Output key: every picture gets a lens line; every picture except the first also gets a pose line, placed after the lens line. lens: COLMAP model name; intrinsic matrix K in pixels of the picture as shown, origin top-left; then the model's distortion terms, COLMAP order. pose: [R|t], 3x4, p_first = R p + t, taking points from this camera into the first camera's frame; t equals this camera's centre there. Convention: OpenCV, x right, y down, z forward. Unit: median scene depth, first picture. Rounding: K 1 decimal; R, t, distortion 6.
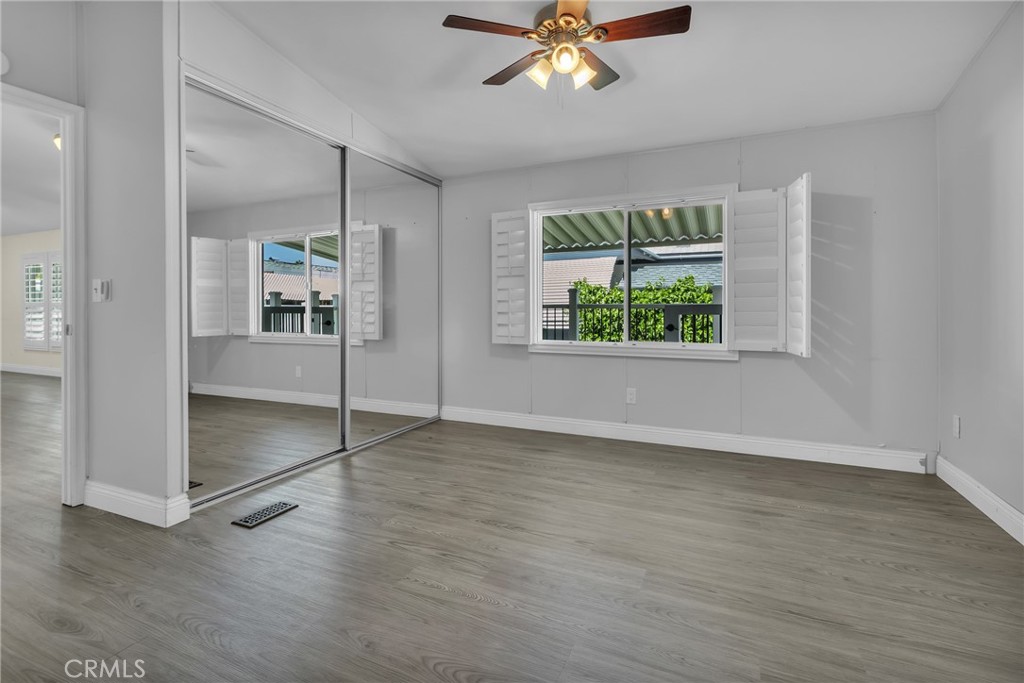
lens RADIAL K [[475.7, 0, 509.9], [0, 475.7, 311.3], [0, 0, 1]] dist [-0.001971, 0.000962]
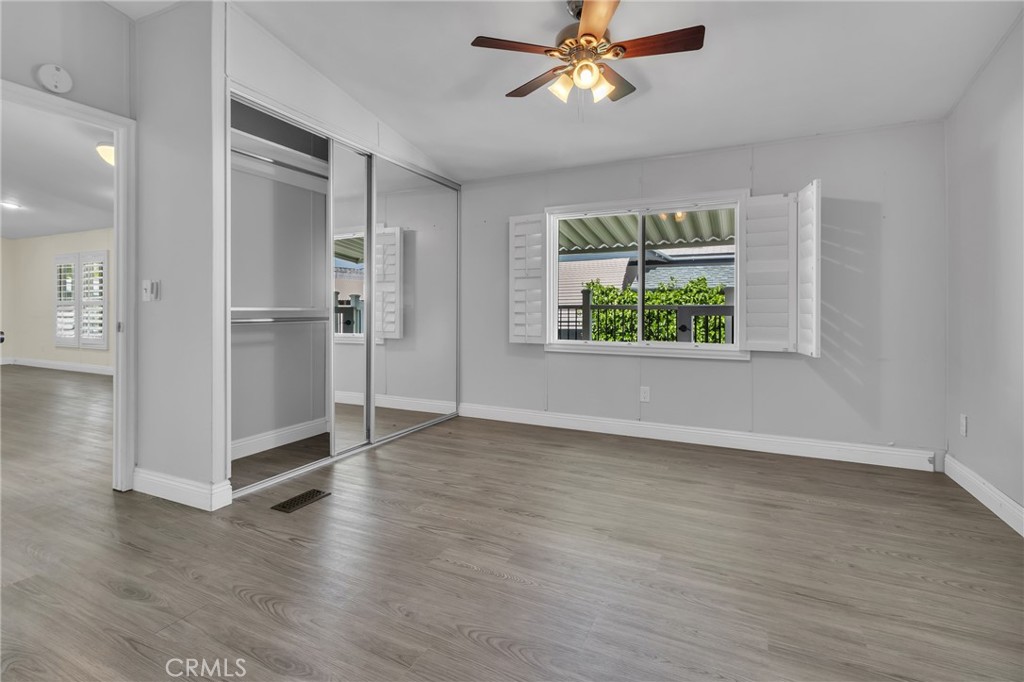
lens RADIAL K [[475.7, 0, 510.9], [0, 475.7, 309.2], [0, 0, 1]] dist [-0.001971, 0.000962]
pose [[0.999797, 0.004257, -0.019695, -0.020457], [-0.004357, 0.999978, -0.005004, 0.000294], [0.019674, 0.005088, 0.999794, -0.048778]]
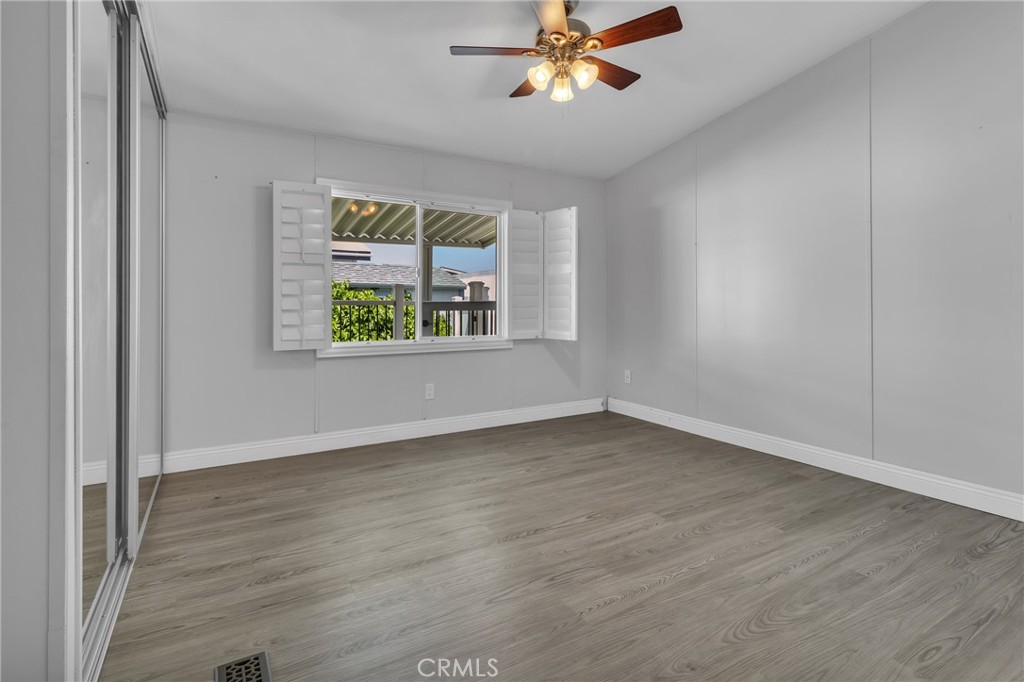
lens RADIAL K [[475.7, 0, 503.6], [0, 475.7, 303.2], [0, 0, 1]] dist [-0.001971, 0.000962]
pose [[0.592598, 0.003496, 0.805491, -0.632014], [0.005005, 0.999955, -0.008023, -0.000825], [-0.805483, 0.008786, 0.592554, 0.372038]]
